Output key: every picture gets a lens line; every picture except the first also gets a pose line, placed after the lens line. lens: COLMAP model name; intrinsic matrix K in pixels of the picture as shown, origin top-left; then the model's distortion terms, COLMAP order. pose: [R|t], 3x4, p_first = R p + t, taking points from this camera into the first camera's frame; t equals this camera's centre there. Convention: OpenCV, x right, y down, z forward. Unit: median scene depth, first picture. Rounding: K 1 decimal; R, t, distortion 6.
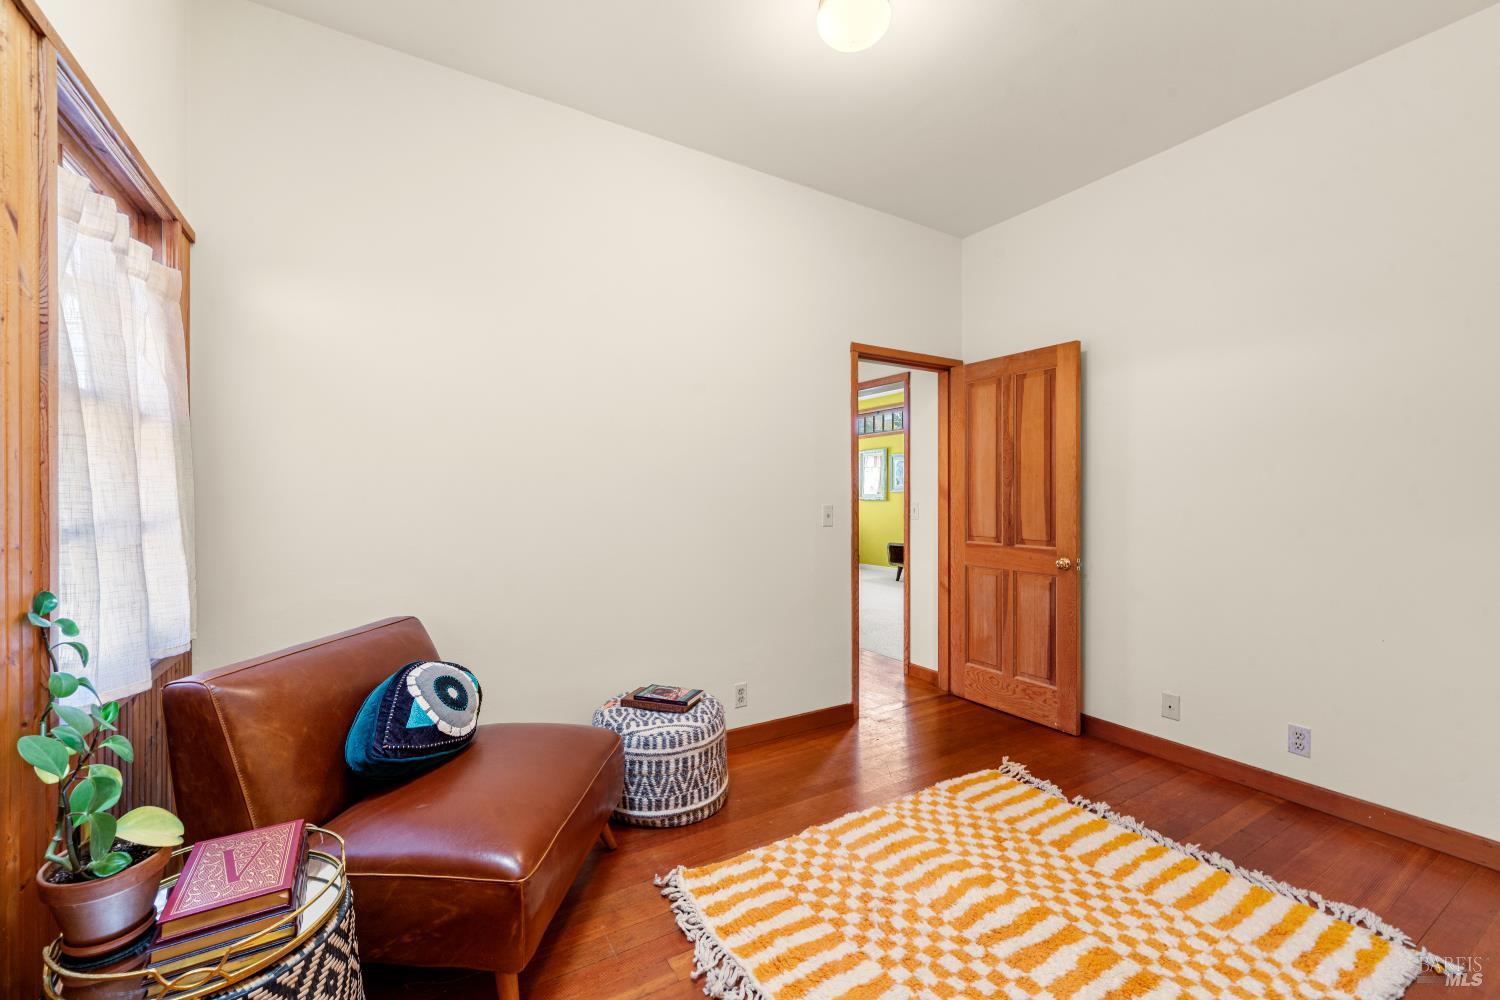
lens RADIAL K [[617.1, 0, 741.8], [0, 617.1, 499.2], [0, 0, 1]] dist [-0.000840, -0.001110]
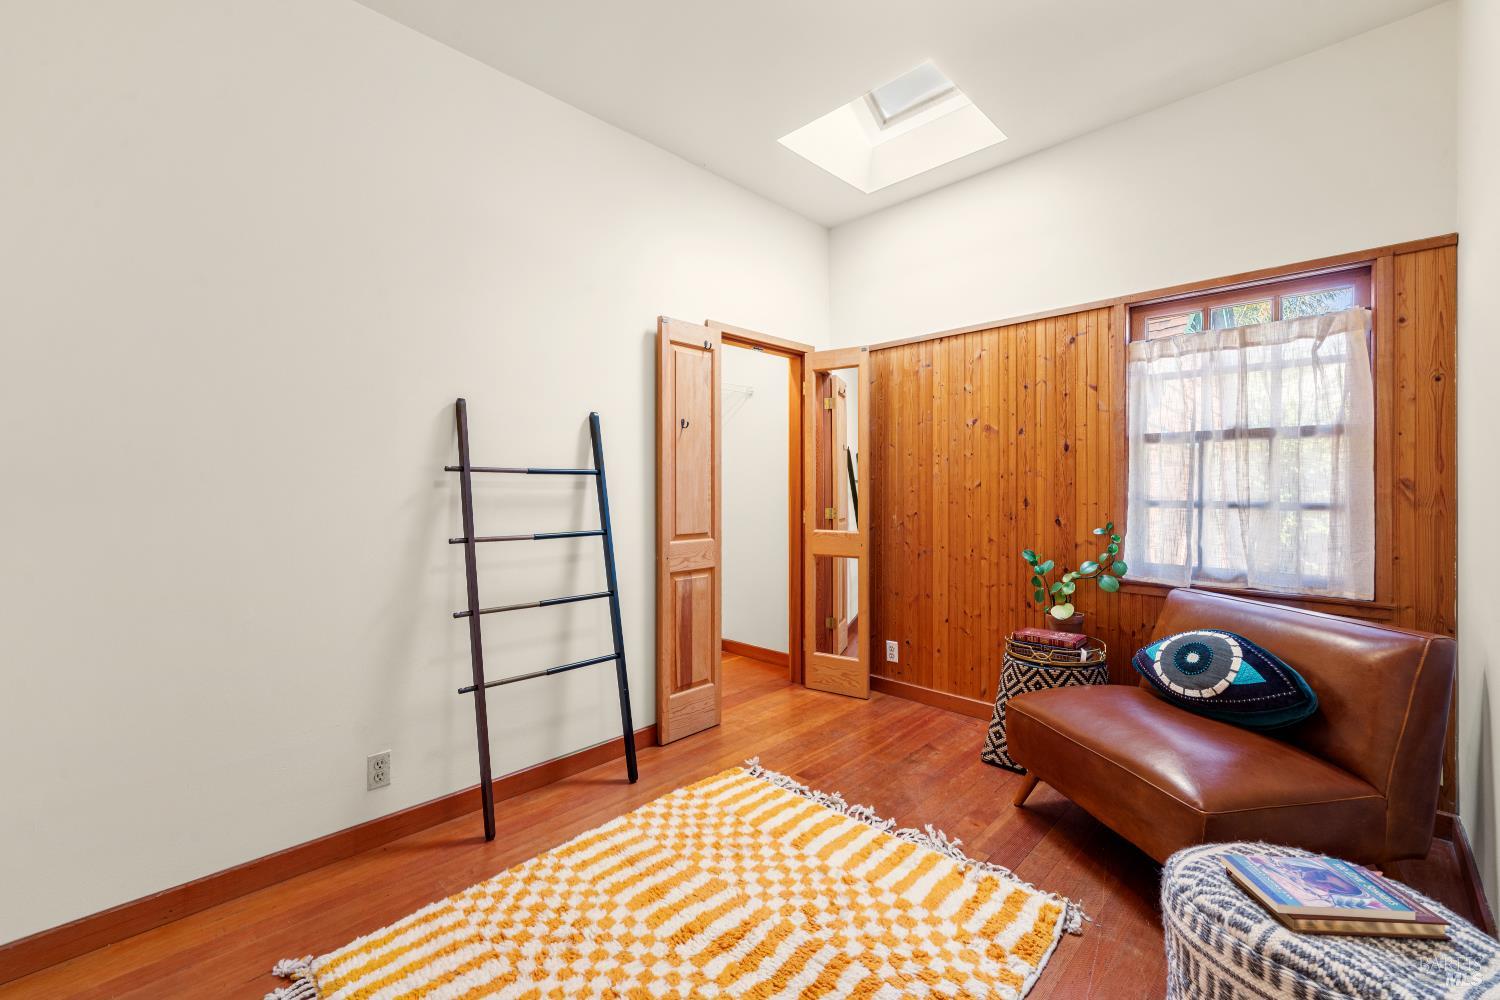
lens RADIAL K [[617.1, 0, 743.9], [0, 617.1, 488.7], [0, 0, 1]] dist [-0.000840, -0.001110]
pose [[-0.967291, 0.002346, -0.253657, 0.591204], [0.001153, 0.999988, 0.004853, -0.002738], [0.253665, 0.004402, -0.967282, 1.813938]]
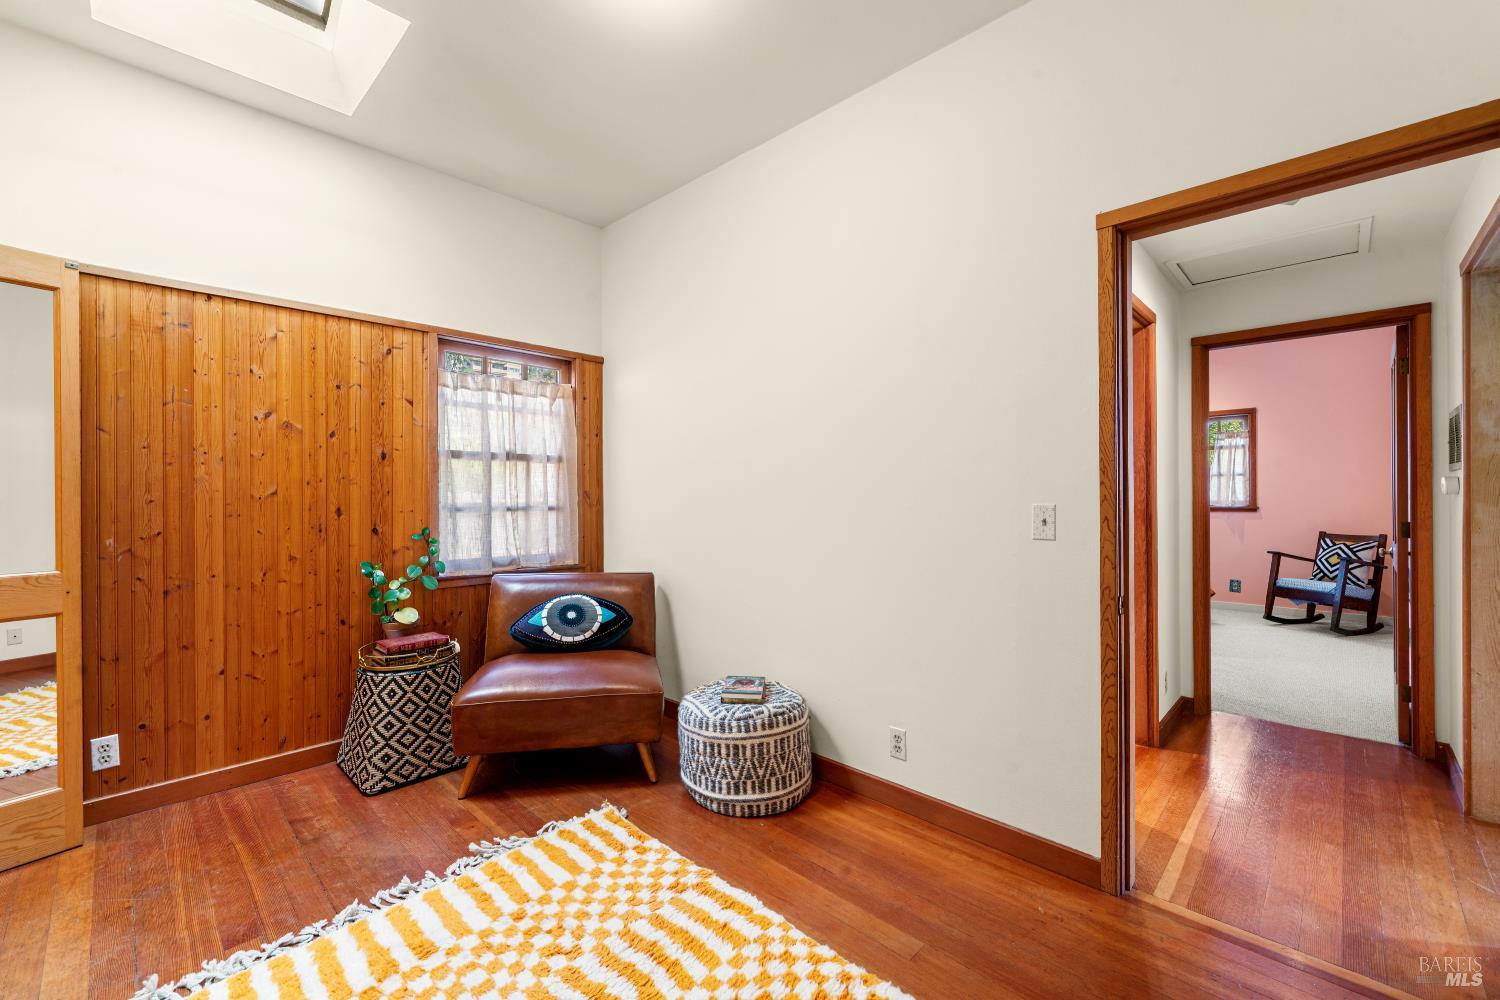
lens RADIAL K [[617.1, 0, 735.0], [0, 617.1, 496.2], [0, 0, 1]] dist [-0.000840, -0.001110]
pose [[0.243814, 0.000636, -0.969822, 1.159129], [-0.001537, 0.999999, 0.000269, 0.001511], [0.969821, 0.001425, 0.243814, 0.981956]]
